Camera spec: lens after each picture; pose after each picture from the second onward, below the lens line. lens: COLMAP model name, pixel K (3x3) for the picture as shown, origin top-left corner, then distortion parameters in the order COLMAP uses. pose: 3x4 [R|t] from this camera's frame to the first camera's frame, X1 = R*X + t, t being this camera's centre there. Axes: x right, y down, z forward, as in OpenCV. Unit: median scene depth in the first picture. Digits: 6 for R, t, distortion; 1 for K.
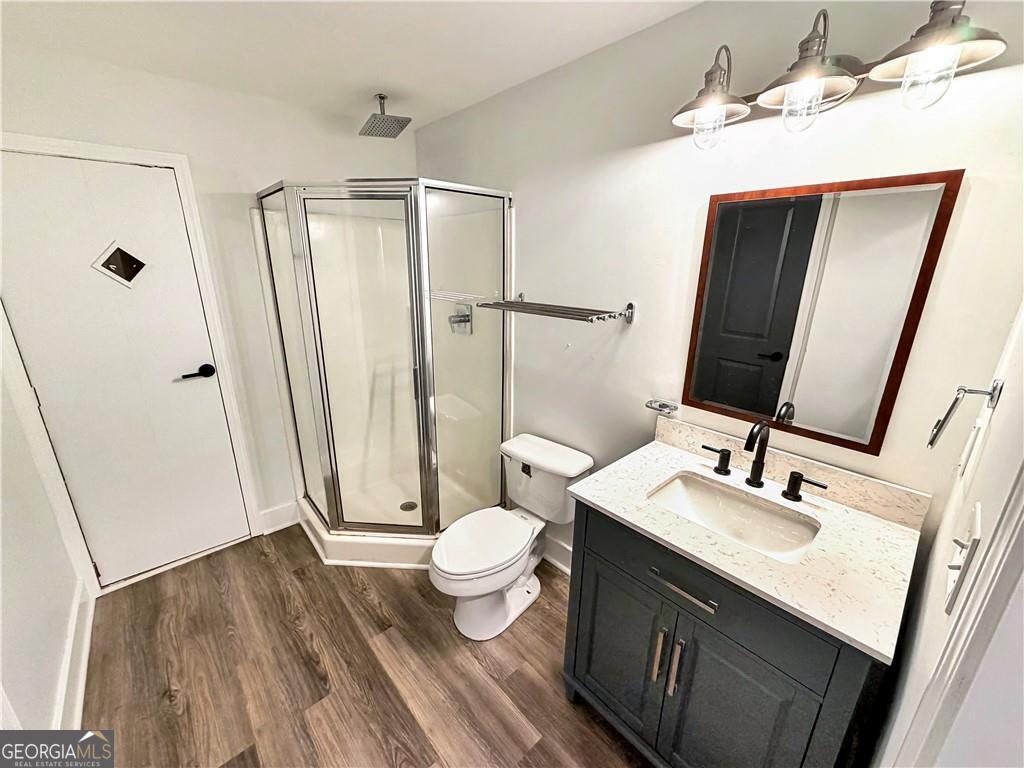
lens RADIAL K [[406.9, 0, 511.5], [0, 406.9, 383.8], [0, 0, 1]] dist [-0.000020, -0.000198]
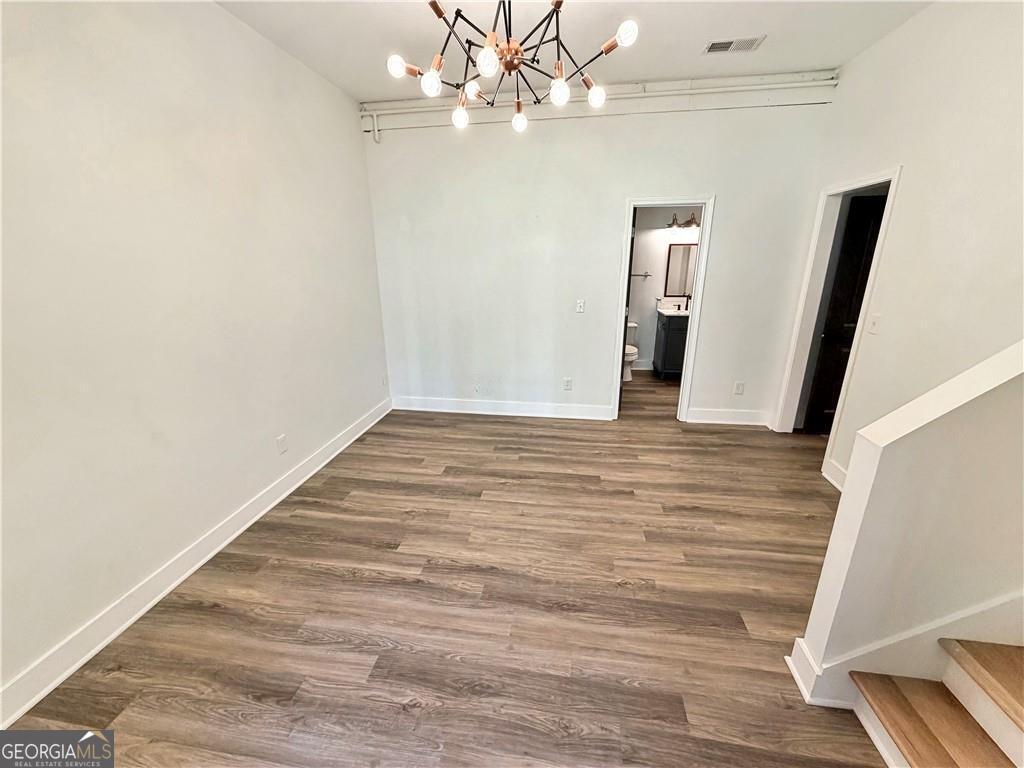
lens RADIAL K [[406.9, 0, 512.9], [0, 406.9, 384.0], [0, 0, 1]] dist [-0.000020, -0.000198]
pose [[0.765186, -0.212084, 0.607874, -0.971927], [0.207804, 0.975008, 0.078593, -0.128957], [-0.609350, 0.066180, 0.790134, 0.444582]]
